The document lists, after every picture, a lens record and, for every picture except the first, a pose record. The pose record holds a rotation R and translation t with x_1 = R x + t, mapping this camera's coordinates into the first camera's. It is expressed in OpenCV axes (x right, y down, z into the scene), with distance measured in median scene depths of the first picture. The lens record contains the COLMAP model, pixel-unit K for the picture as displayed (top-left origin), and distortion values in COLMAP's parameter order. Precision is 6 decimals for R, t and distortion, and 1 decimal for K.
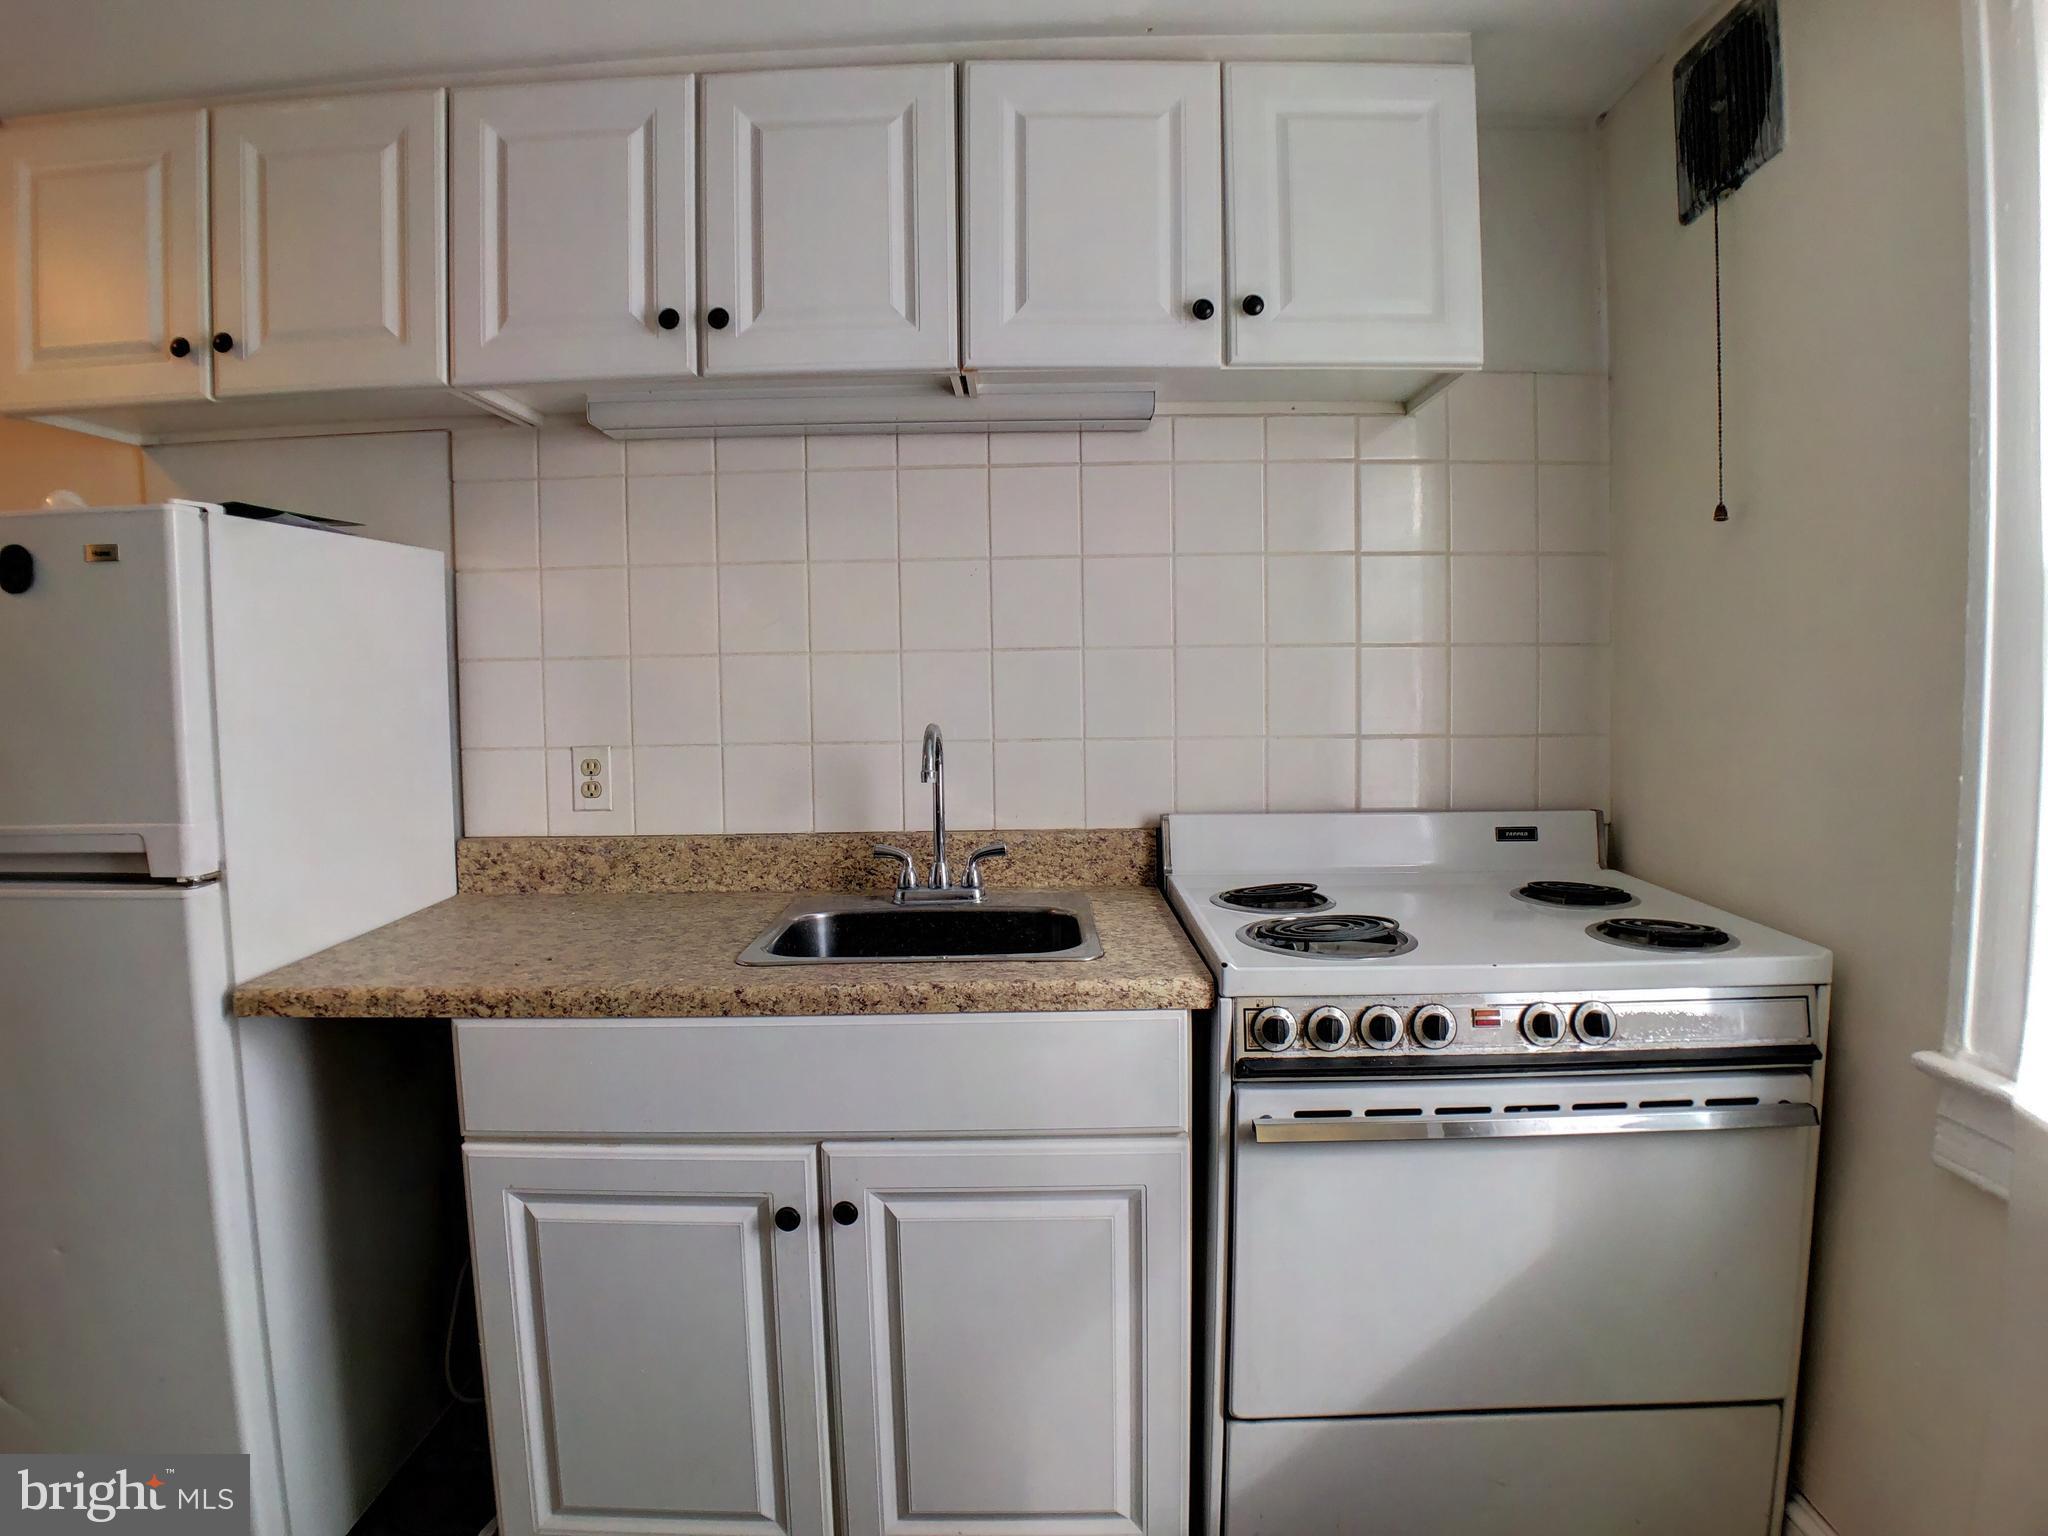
lens RADIAL K [[1166.6, 0, 1024.4], [0, 1166.6, 722.9], [0, 0, 1]] dist [-0.091757, 0.012816]
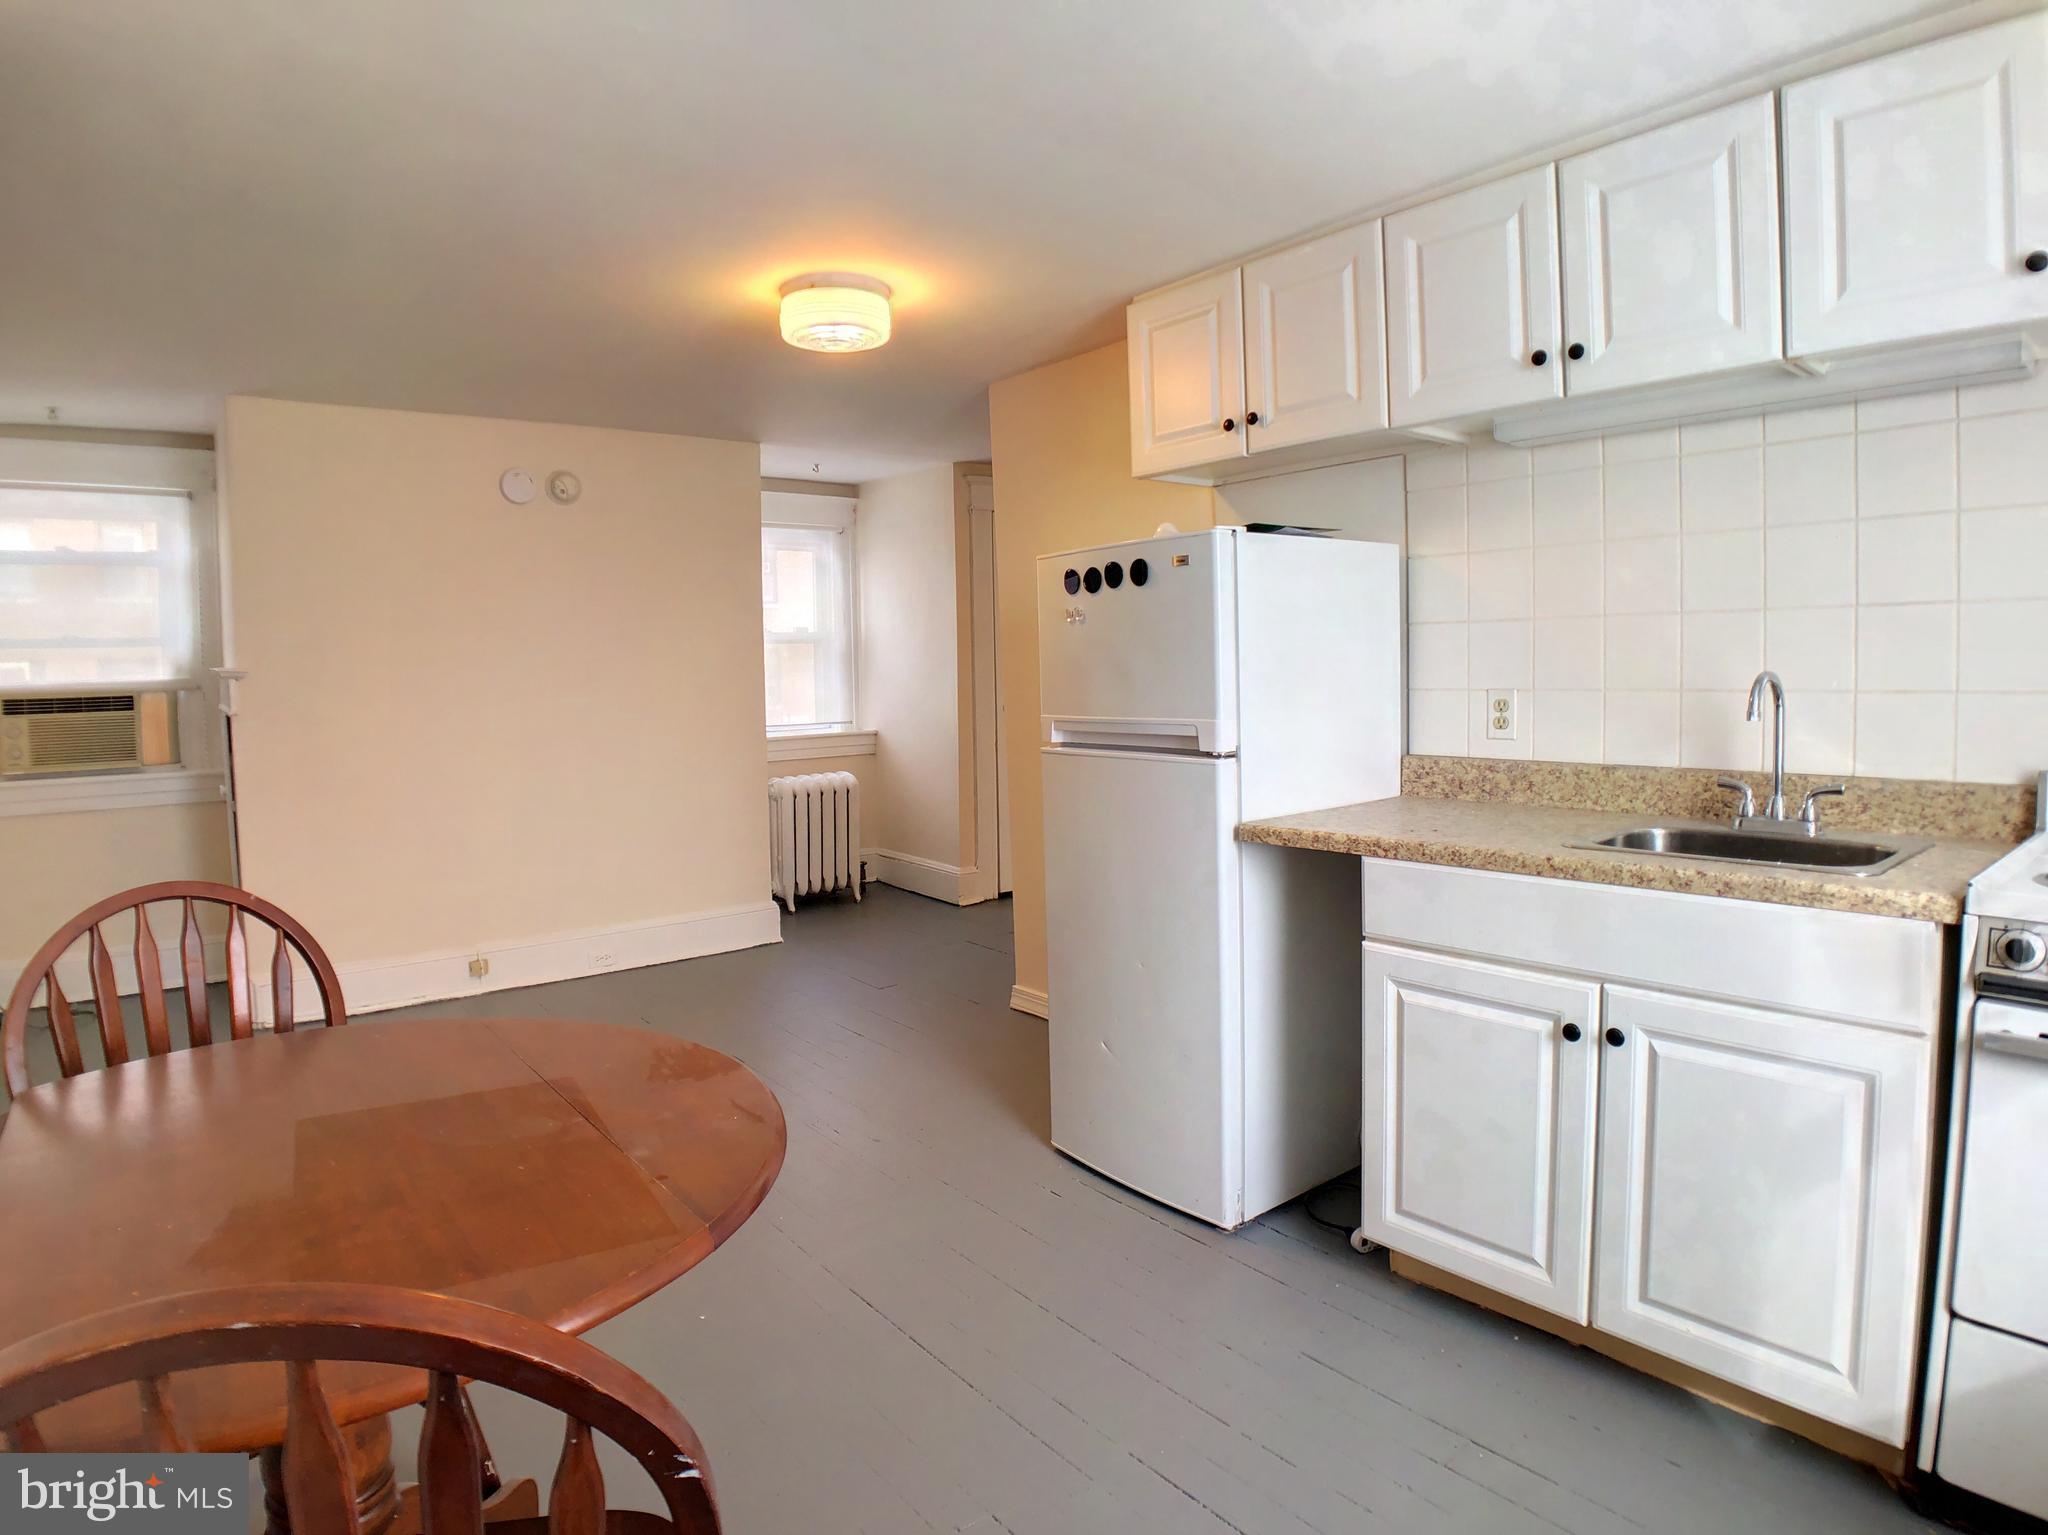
lens RADIAL K [[1166.6, 0, 996.7], [0, 1166.6, 714.3], [0, 0, 1]] dist [-0.091757, 0.012816]
pose [[0.634303, 0.035932, -0.772249, 0.312892], [-0.026896, 0.999340, 0.024406, 0.039315], [0.772616, 0.005290, 0.634851, -0.301784]]
